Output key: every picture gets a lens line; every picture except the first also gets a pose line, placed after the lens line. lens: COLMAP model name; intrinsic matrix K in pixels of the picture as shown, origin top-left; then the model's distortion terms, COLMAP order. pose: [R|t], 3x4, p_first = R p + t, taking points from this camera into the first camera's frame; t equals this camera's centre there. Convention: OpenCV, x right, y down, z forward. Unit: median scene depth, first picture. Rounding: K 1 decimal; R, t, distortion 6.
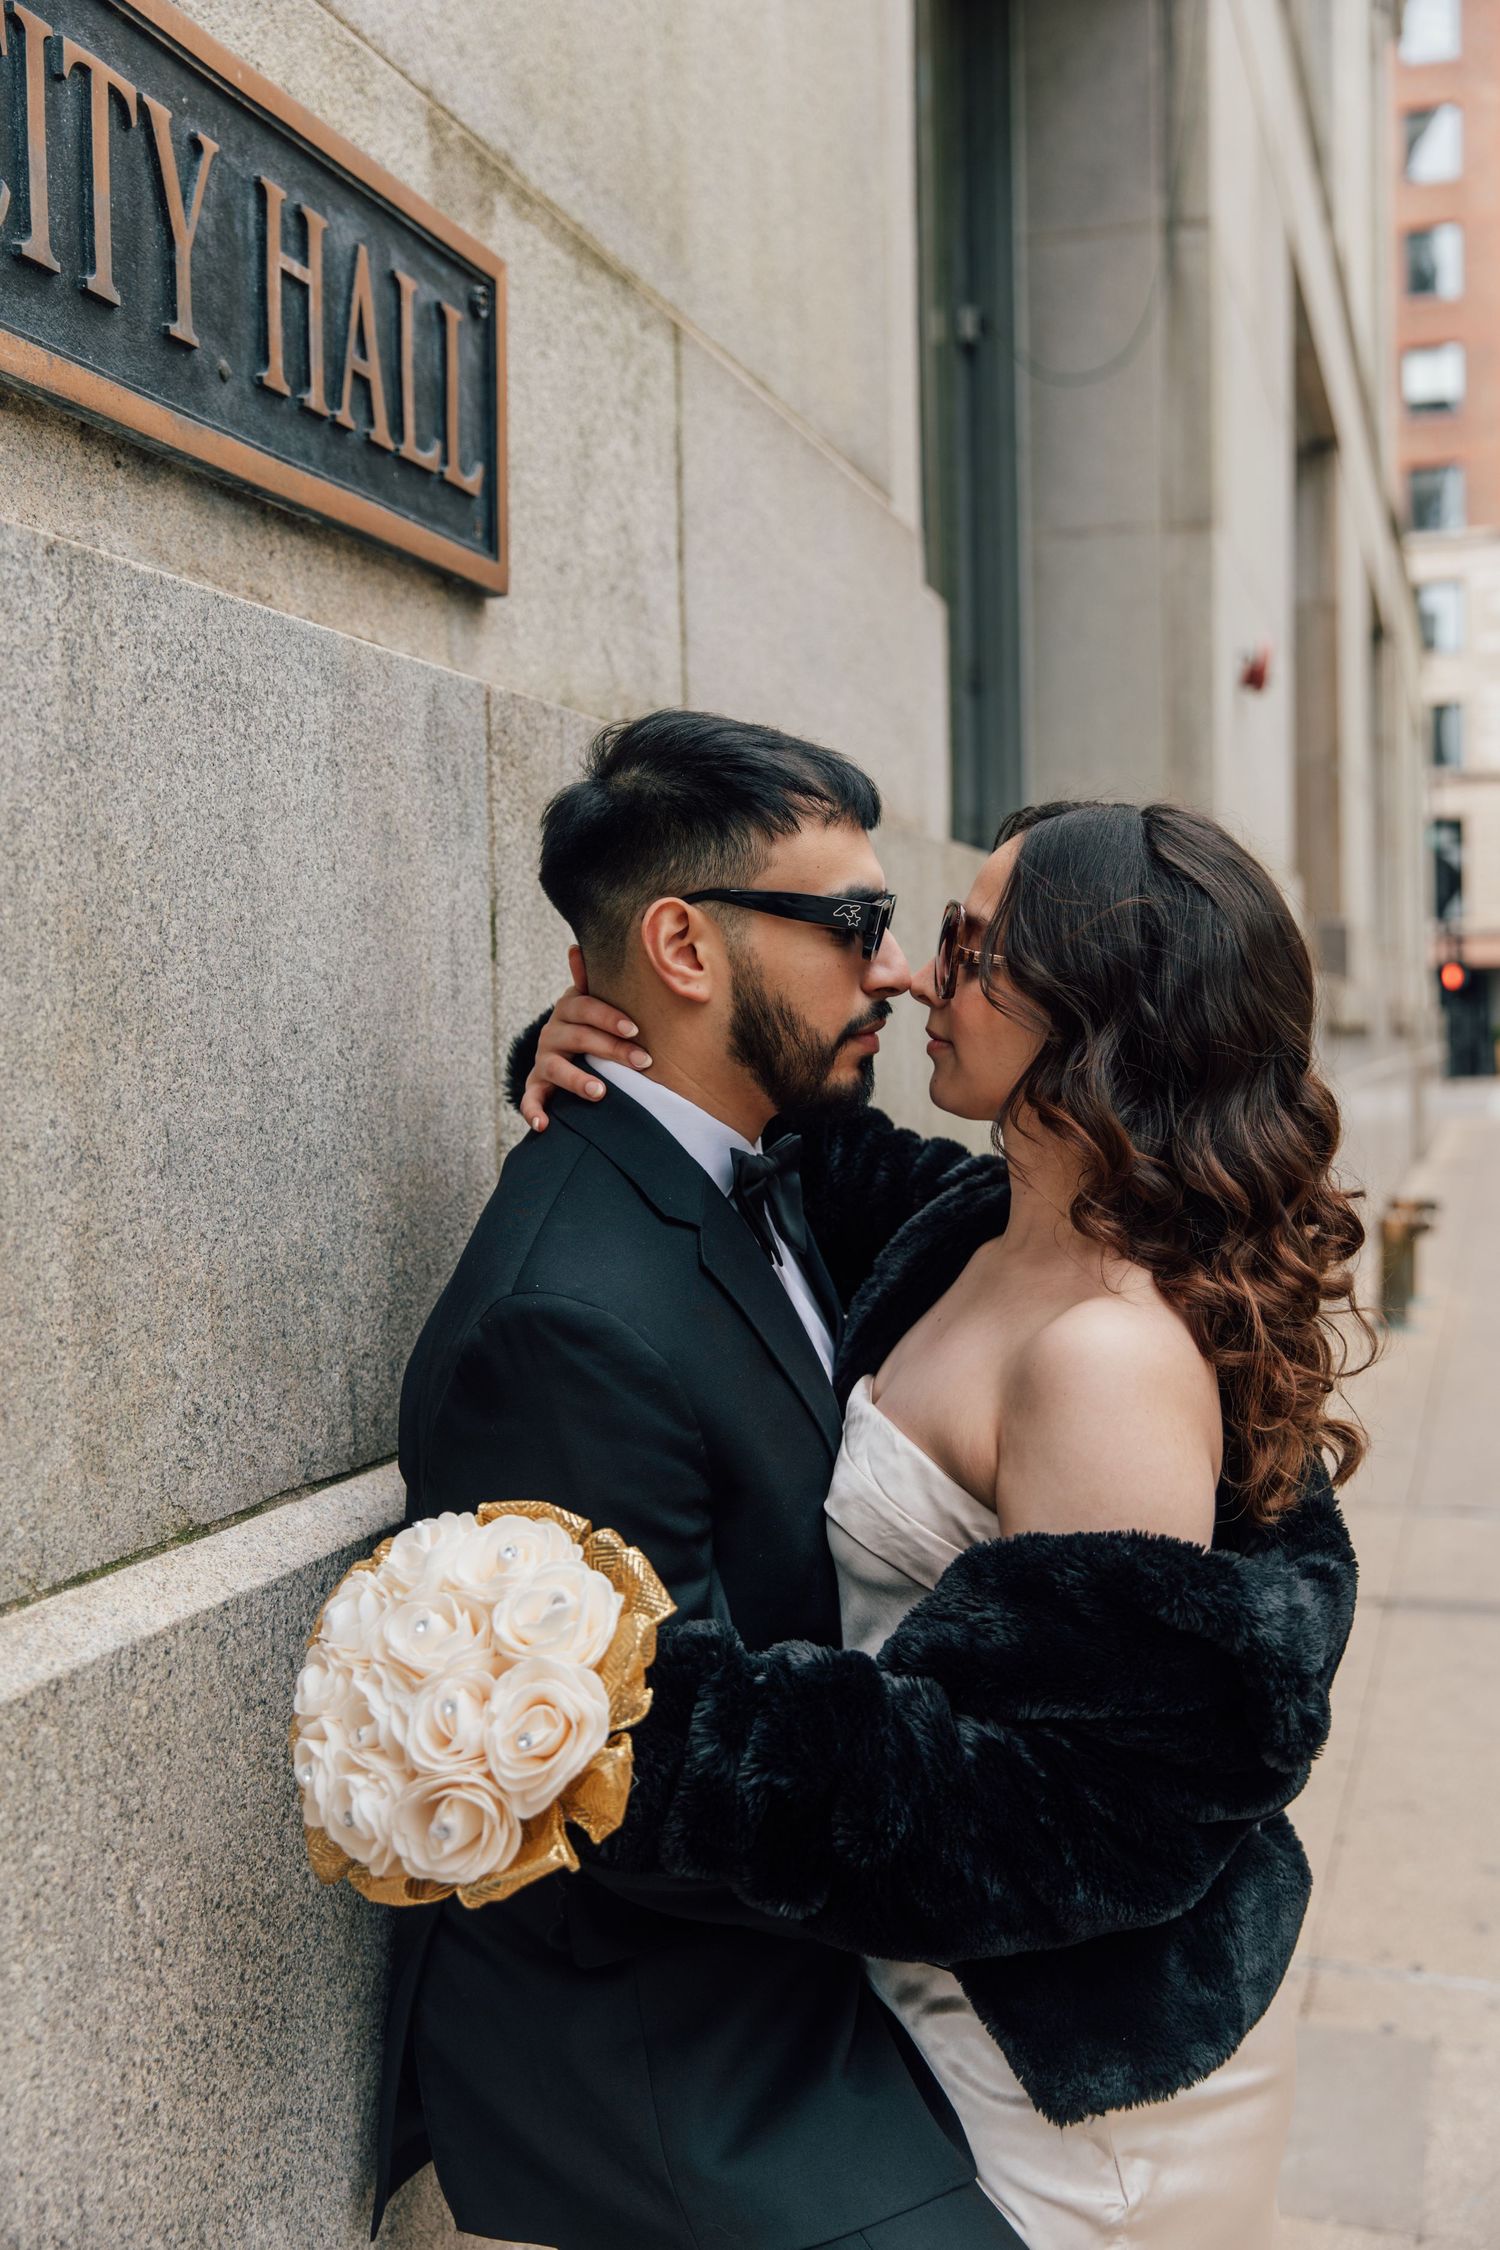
lens RADIAL K [[2428.8, 0, 754.3], [0, 2428.8, 1123.3], [0, 0, 1]] dist [-0.006514, 0.025151]
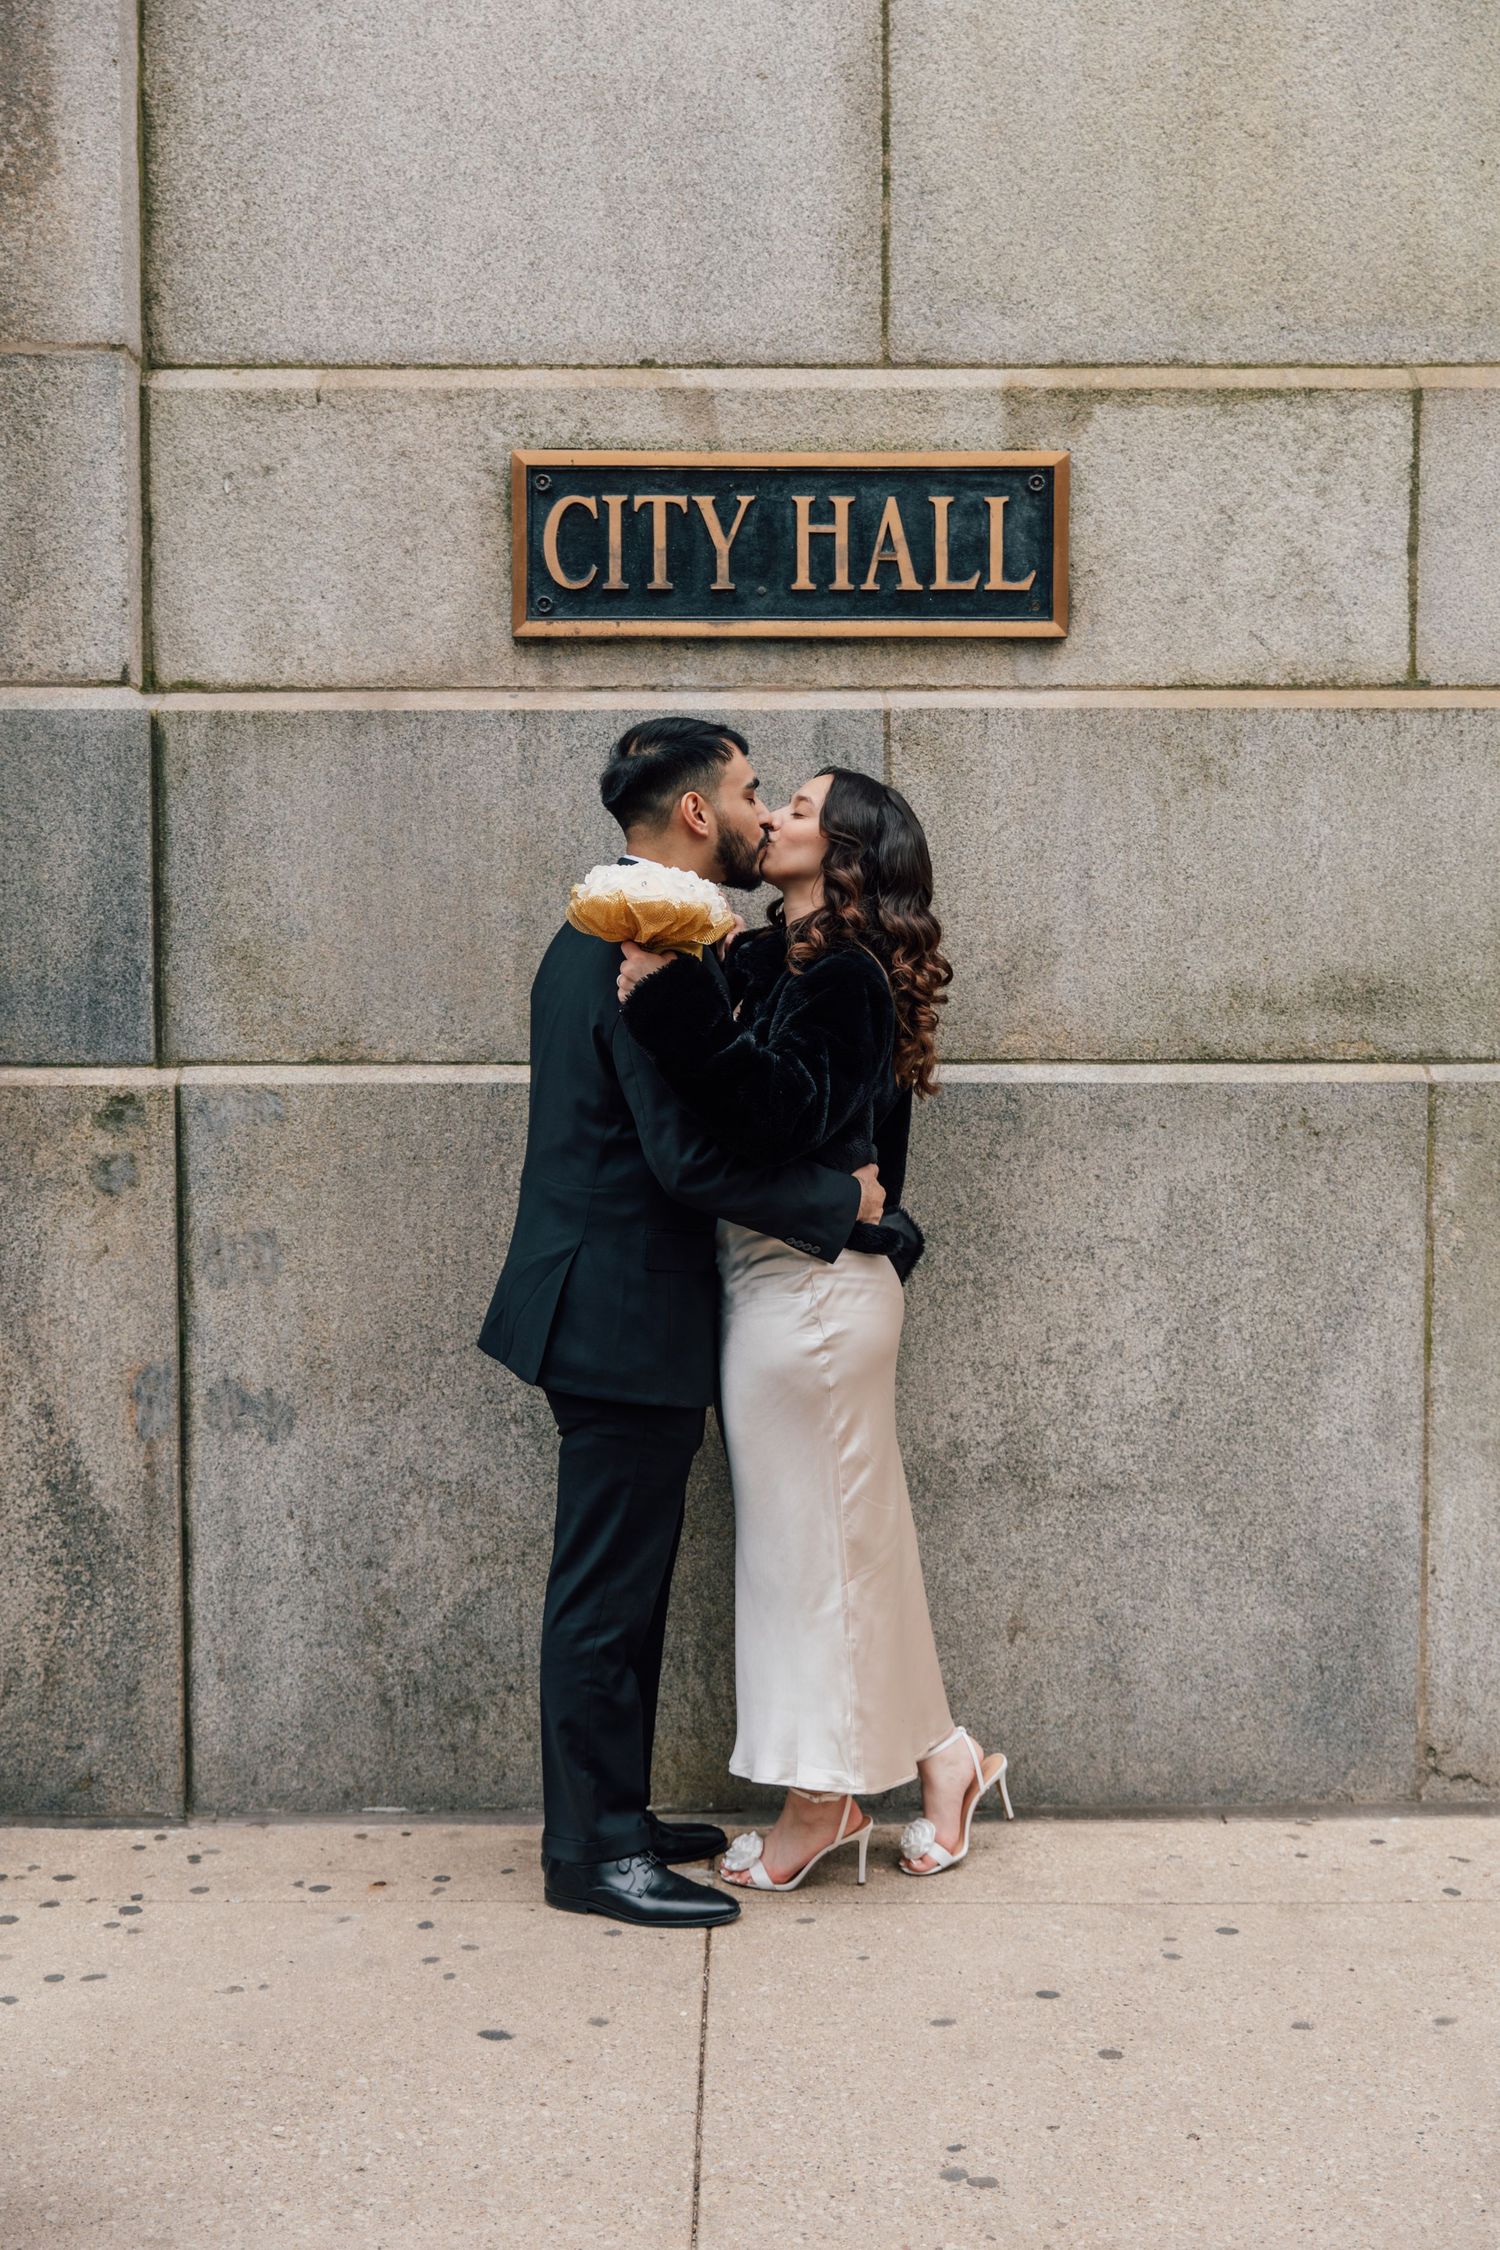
lens RADIAL K [[2820.8, 0, 750.0], [0, 2820.8, 1125.0], [0, 0, 1]] dist [-0.001573, 0.000198]
pose [[0.303405, 0.076246, -0.949806, 2.329205], [-0.036330, 0.996994, 0.068428, 0.013469], [0.952169, 0.013745, 0.305263, 0.172538]]
